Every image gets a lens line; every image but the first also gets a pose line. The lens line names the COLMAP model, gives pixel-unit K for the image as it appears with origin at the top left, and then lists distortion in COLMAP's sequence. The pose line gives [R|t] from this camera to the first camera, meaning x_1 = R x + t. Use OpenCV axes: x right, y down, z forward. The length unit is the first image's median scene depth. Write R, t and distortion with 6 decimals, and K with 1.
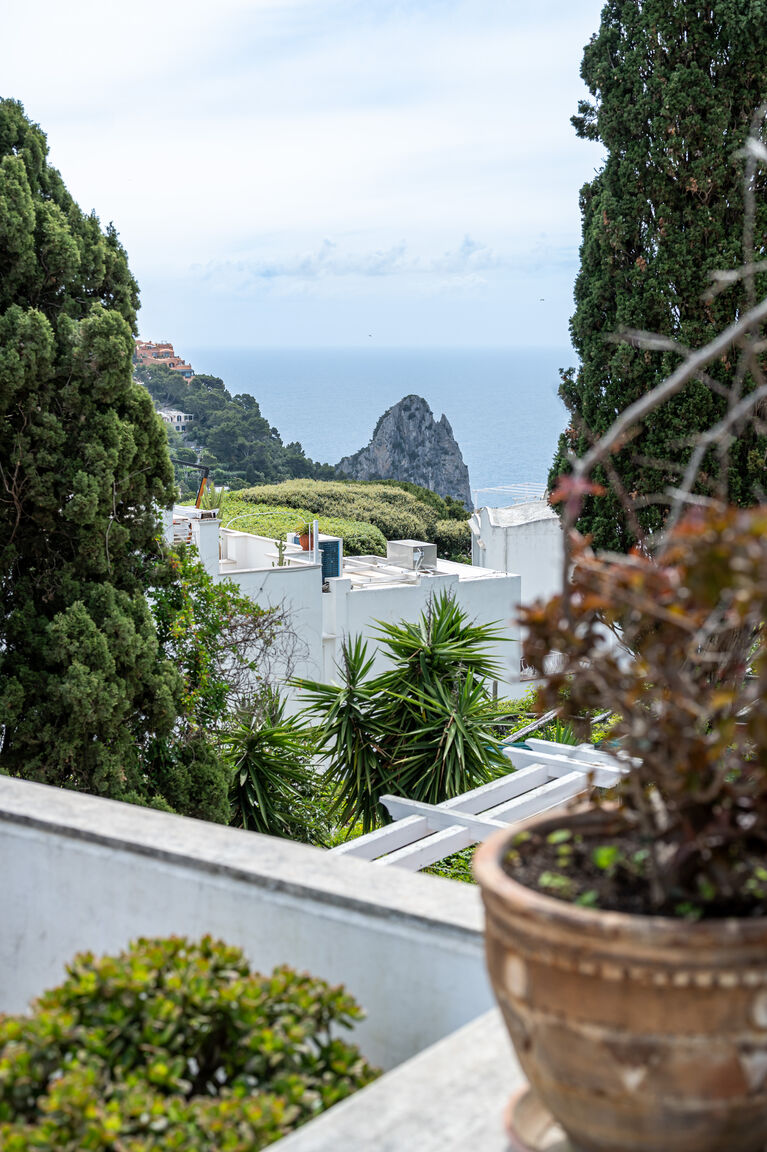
lens RADIAL K [[1674.0, 0, 383.5], [0, 1674.0, 576.0], [0, 0, 1]] dist [-0.002126, -0.049644]
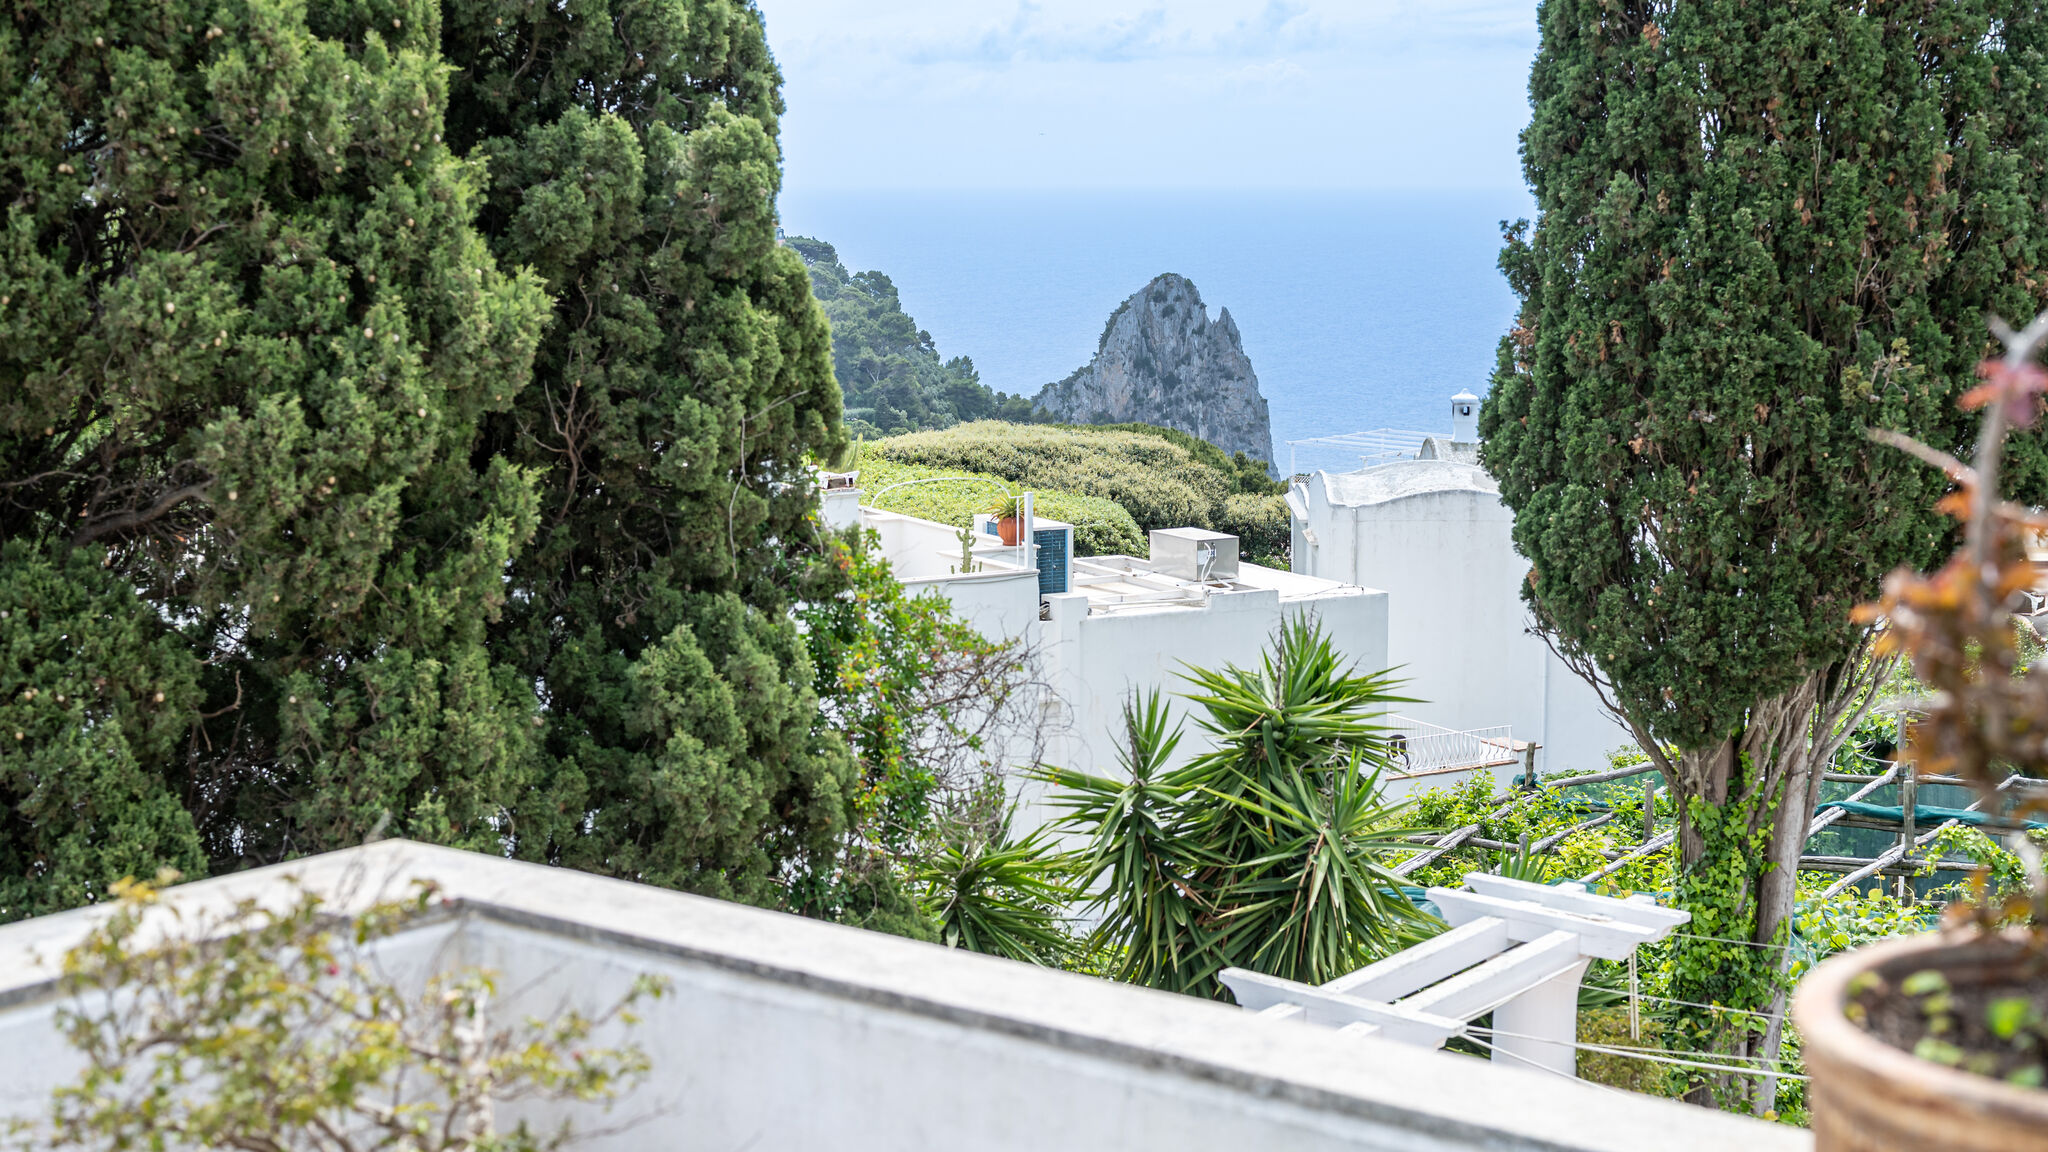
lens RADIAL K [[2976.2, 0, 1024.0], [0, 2976.2, 576.0], [0, 0, 1]] dist [-0.020073, 0.018240]
pose [[0.999512, 0.004377, -0.030941, -0.028376], [-0.004575, 0.999970, -0.006327, 0.003405], [0.030912, 0.006465, 0.999501, -0.008050]]
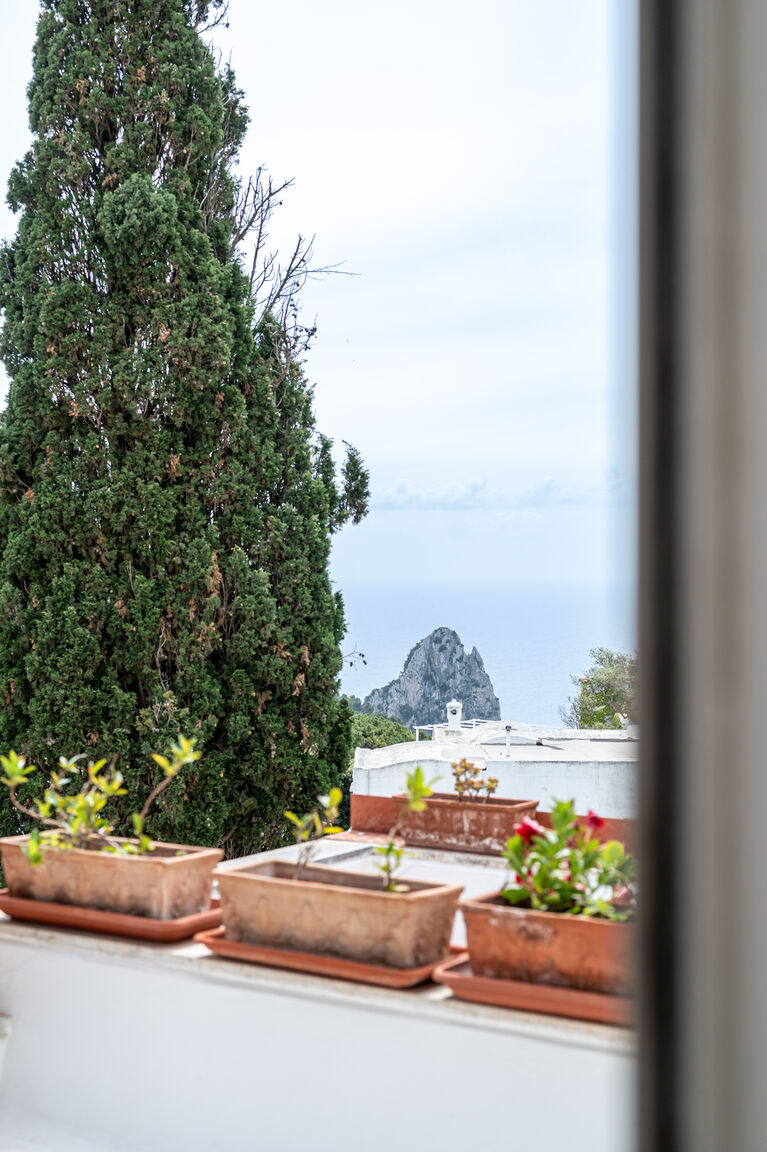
lens RADIAL K [[1674.0, 0, 383.5], [0, 1674.0, 576.0], [0, 0, 1]] dist [-0.002126, -0.049644]
pose [[0.999782, 0.001621, -0.020824, 0.395131], [-0.004477, 0.990443, -0.137851, -0.026399], [0.020402, 0.137914, 0.990234, 0.146711]]
